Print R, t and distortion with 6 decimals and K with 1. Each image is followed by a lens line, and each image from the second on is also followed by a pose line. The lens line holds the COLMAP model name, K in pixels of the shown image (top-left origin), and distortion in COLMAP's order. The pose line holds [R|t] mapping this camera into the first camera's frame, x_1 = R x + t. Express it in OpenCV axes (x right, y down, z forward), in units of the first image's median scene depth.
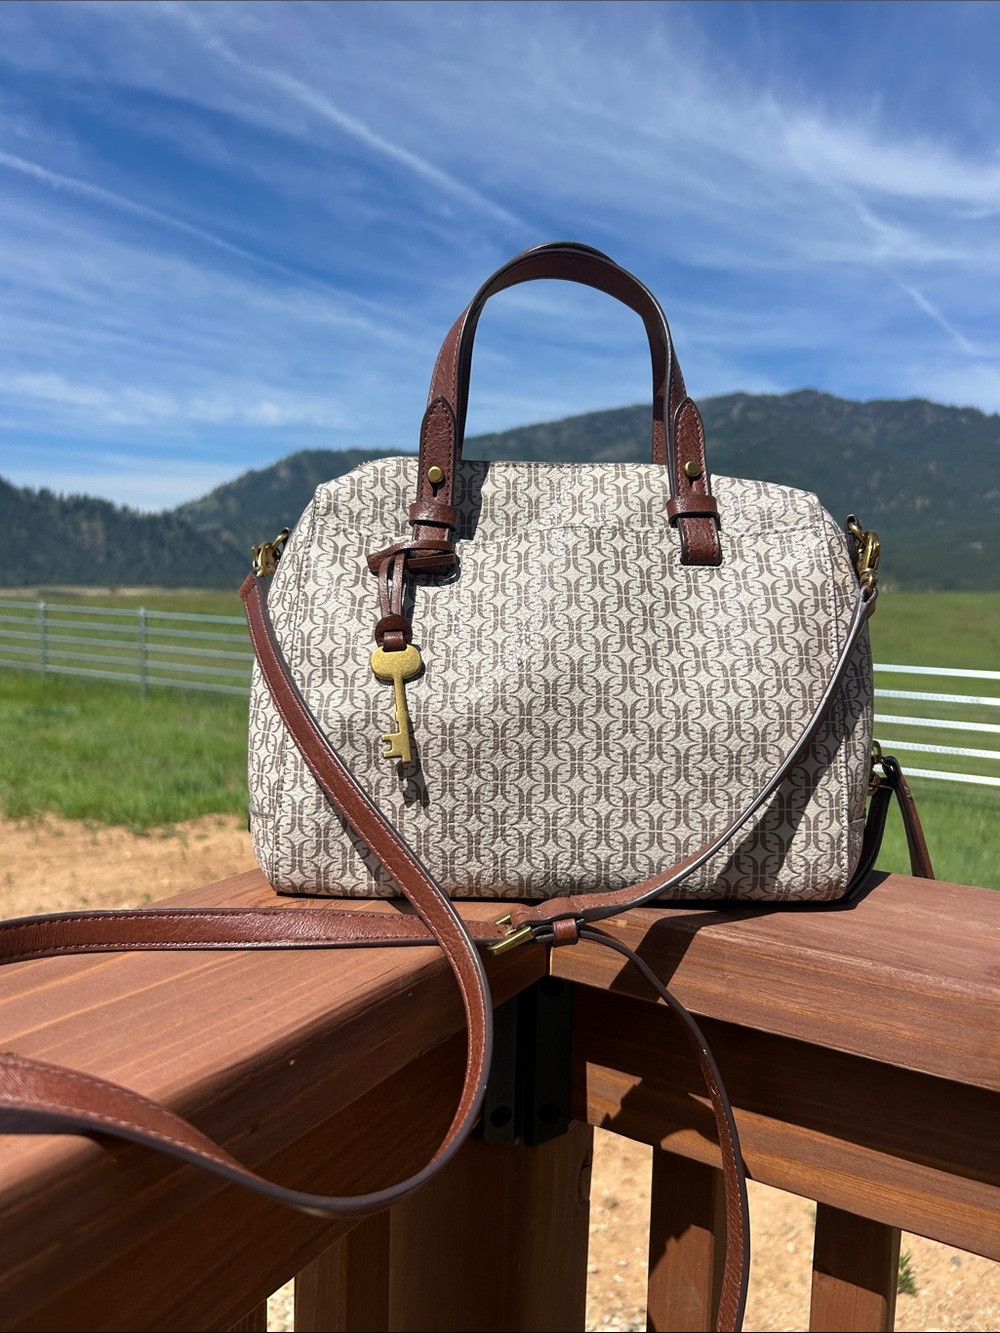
lens RADIAL K [[1057.4, 0, 500.0], [0, 1057.4, 666.5], [0, 0, 1]] dist [-0.016683, 0.001236]
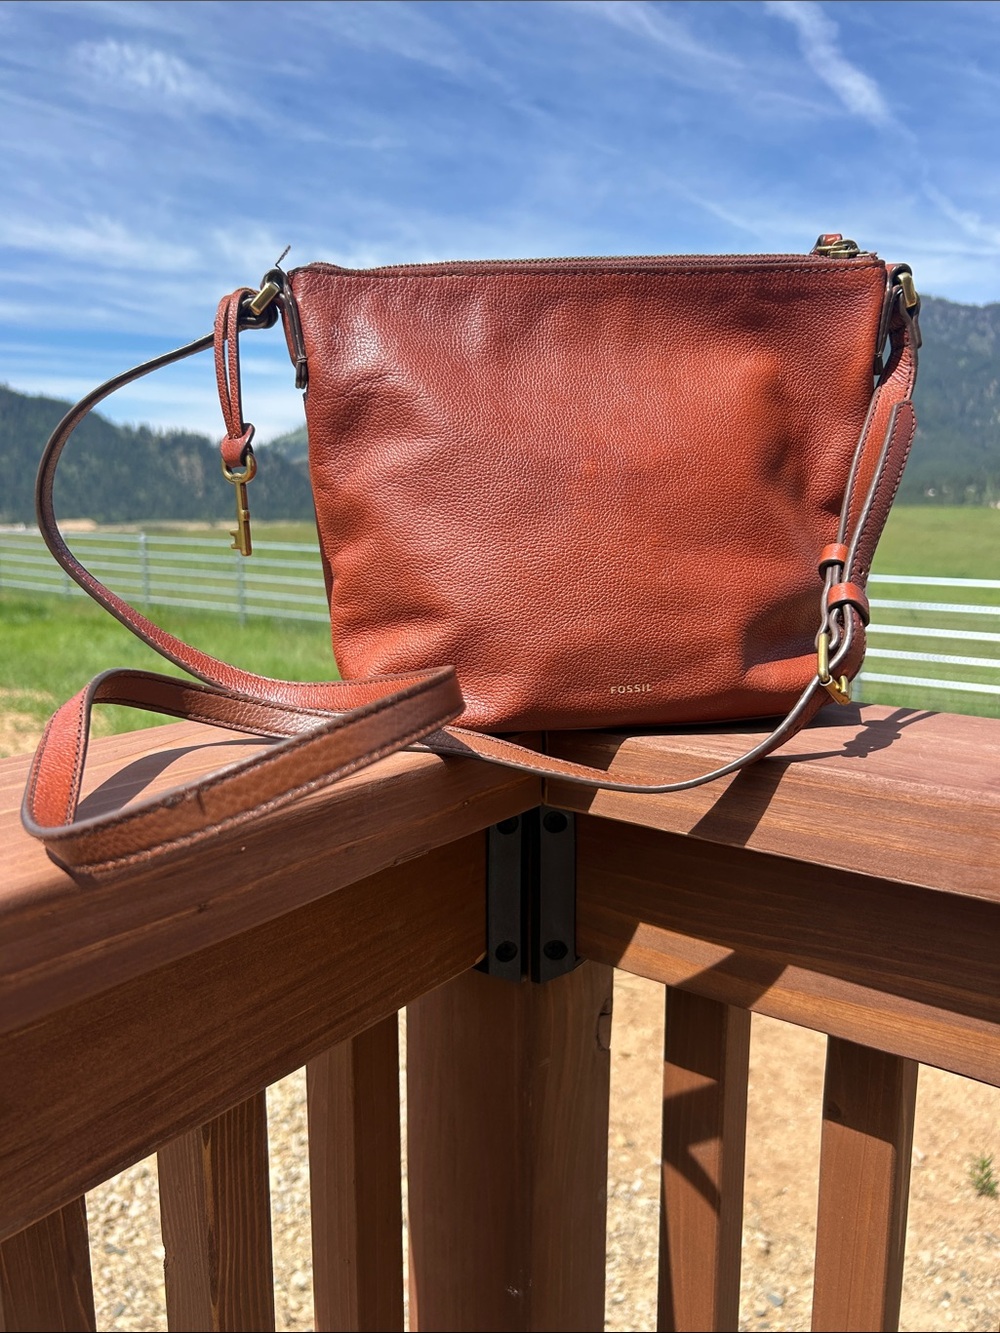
lens RADIAL K [[1058.5, 0, 500.0], [0, 1058.5, 666.5], [0, 0, 1]] dist [0.002527, 0.000334]
pose [[0.995891, -0.010034, -0.090007, 0.102477], [0.016171, 0.997574, 0.067717, 0.104650], [0.089109, -0.068894, 0.993636, 0.027135]]
